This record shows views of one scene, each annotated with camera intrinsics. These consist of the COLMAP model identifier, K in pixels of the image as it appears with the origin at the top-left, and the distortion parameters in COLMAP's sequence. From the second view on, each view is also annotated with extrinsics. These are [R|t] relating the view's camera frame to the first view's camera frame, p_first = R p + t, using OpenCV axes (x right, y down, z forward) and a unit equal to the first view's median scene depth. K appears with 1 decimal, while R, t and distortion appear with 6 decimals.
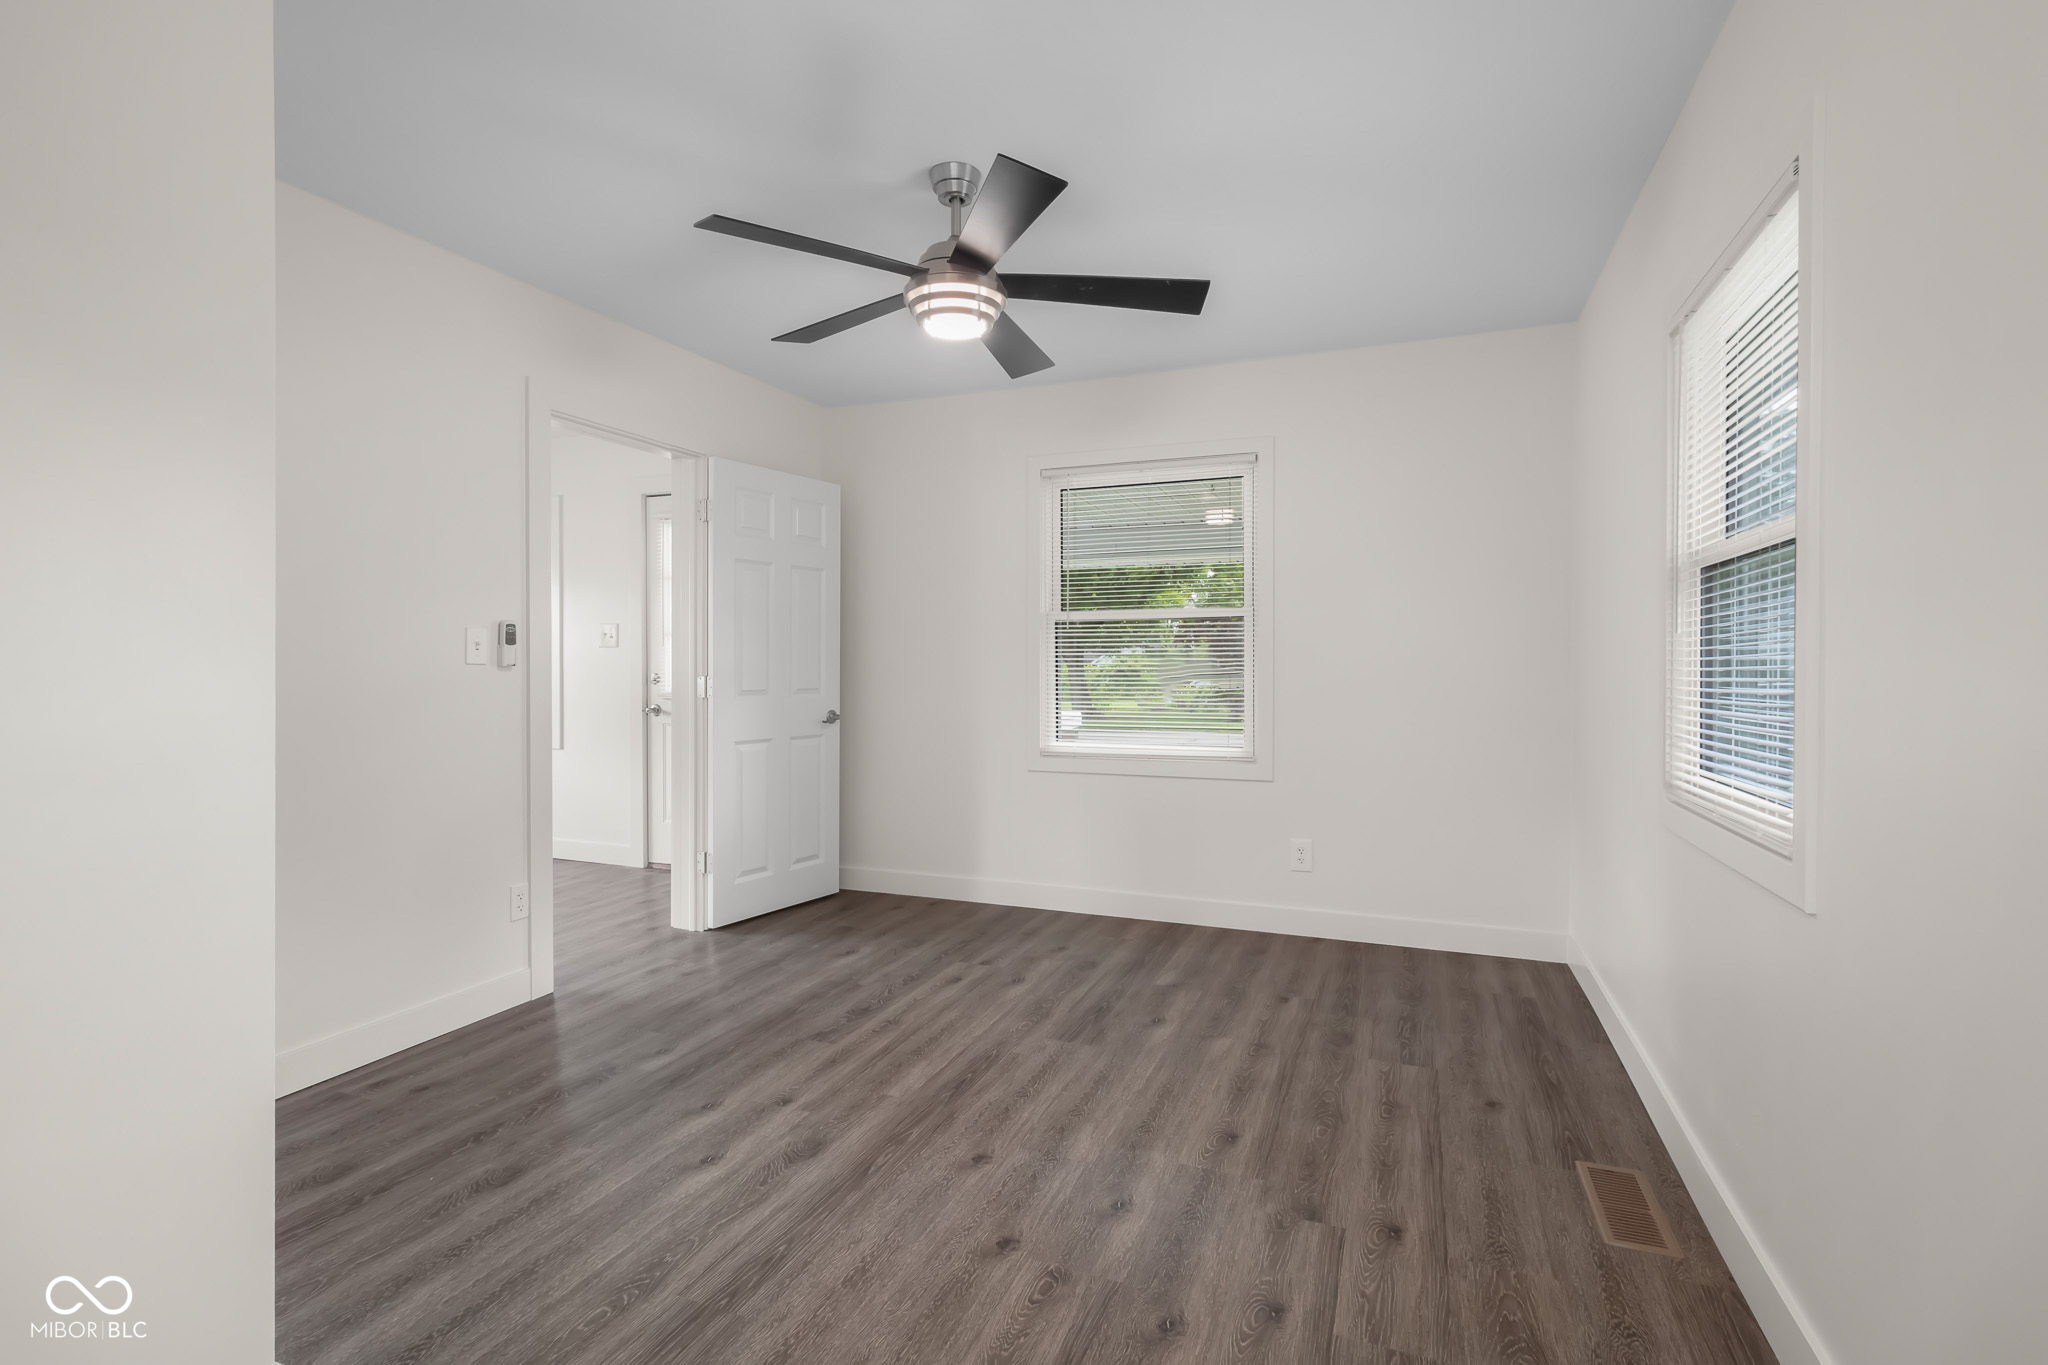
lens RADIAL K [[952.0, 0, 1028.2], [0, 952.0, 660.3], [0, 0, 1]] dist [0.002038, 0.000439]
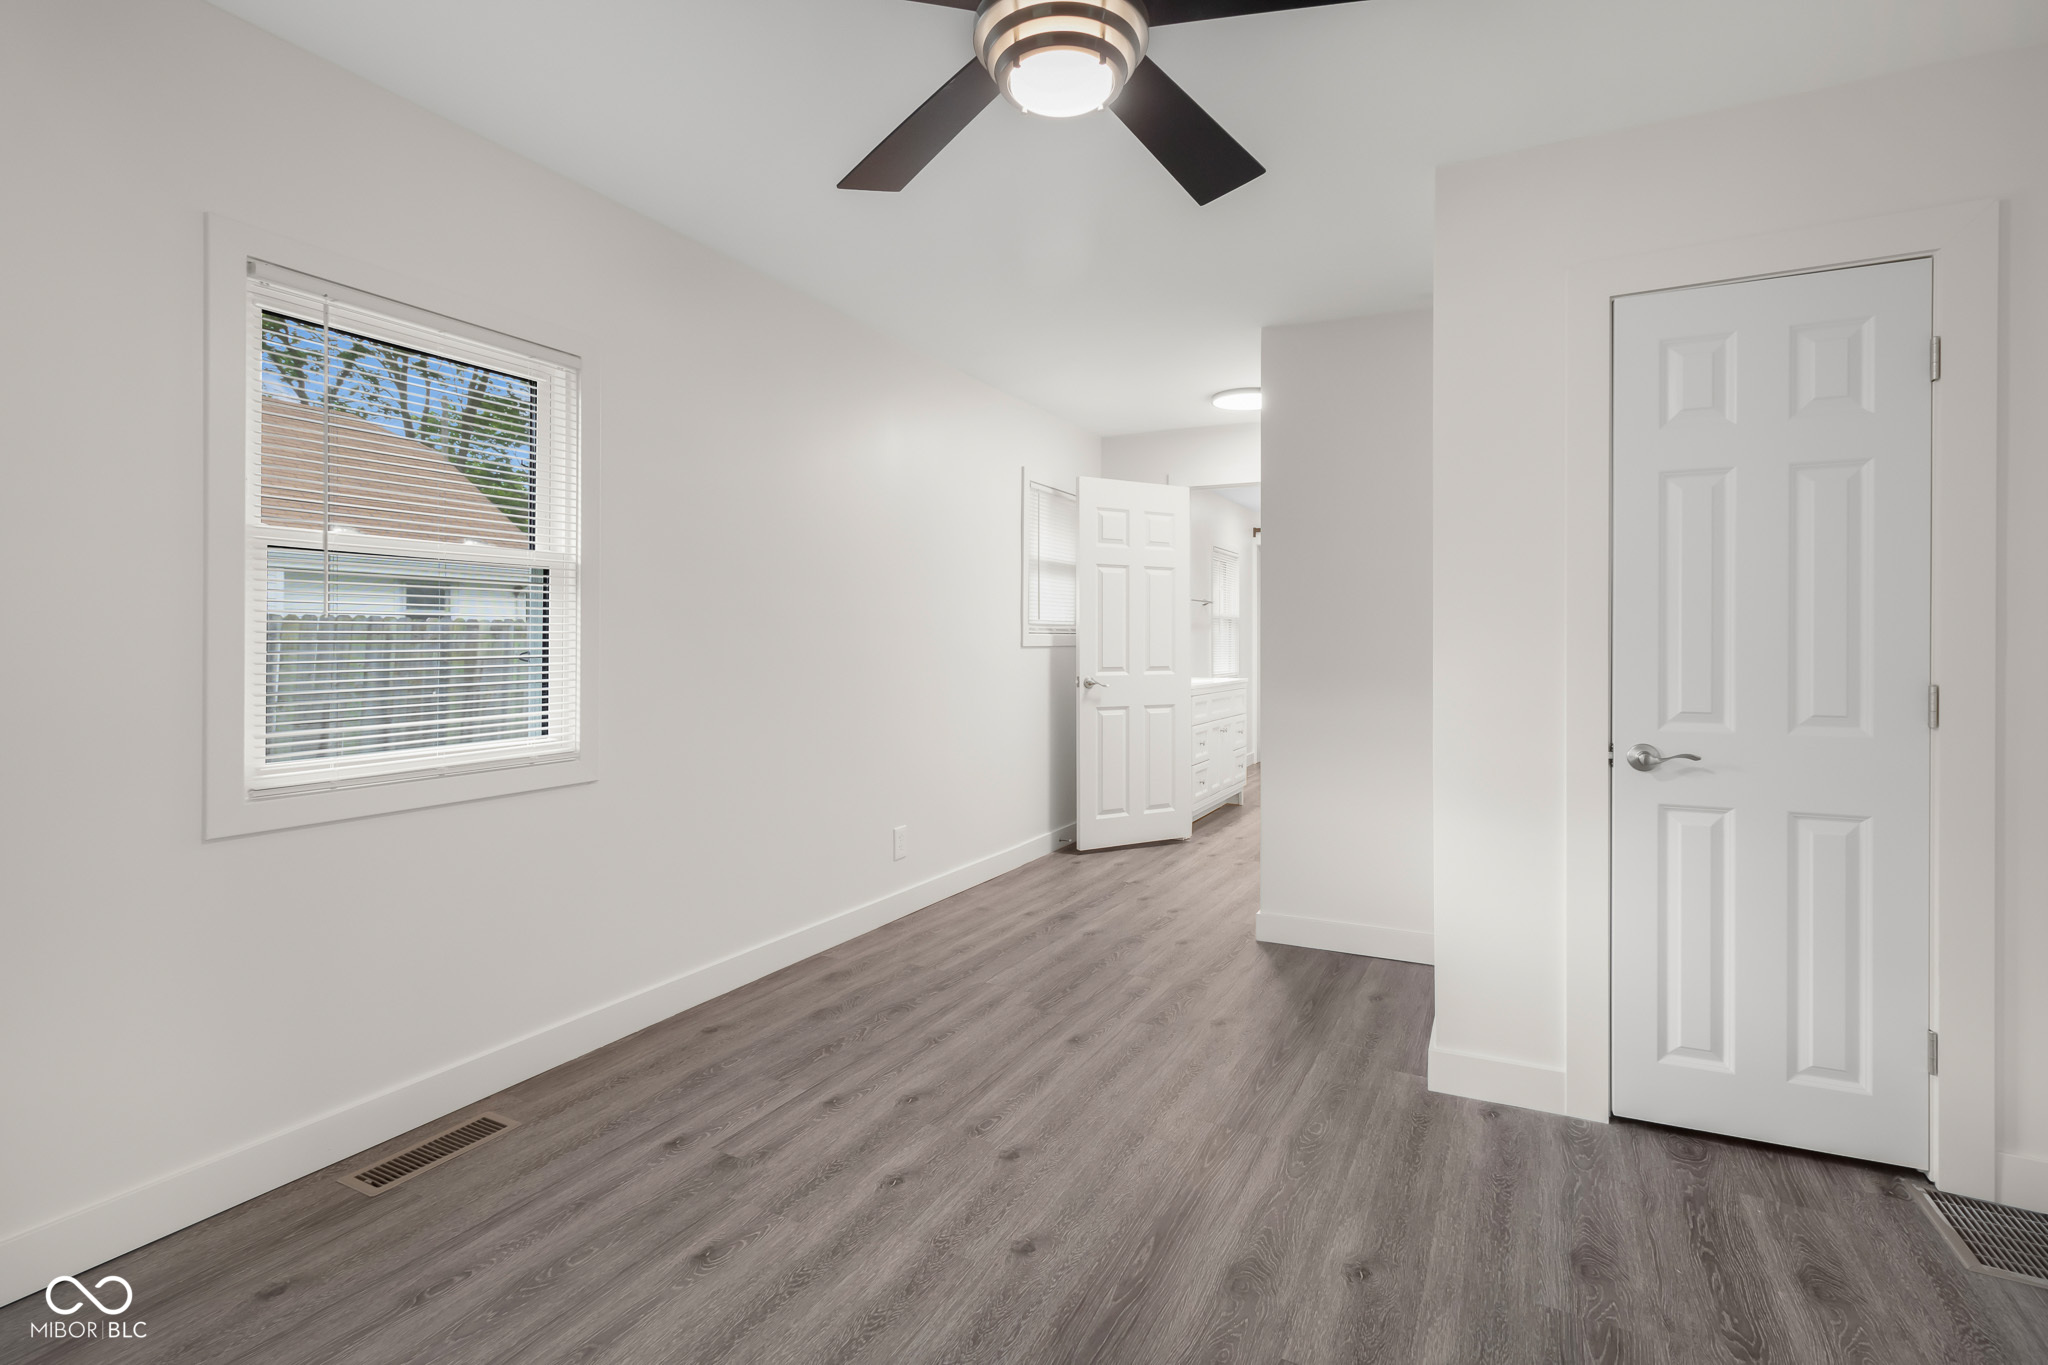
lens RADIAL K [[952.0, 0, 1028.2], [0, 952.0, 660.3], [0, 0, 1]] dist [0.002038, 0.000439]
pose [[-0.994412, -0.008009, 0.105263, -0.142634], [-0.006292, 0.999842, 0.016630, -0.003488], [-0.105380, 0.015875, -0.994305, 1.898933]]
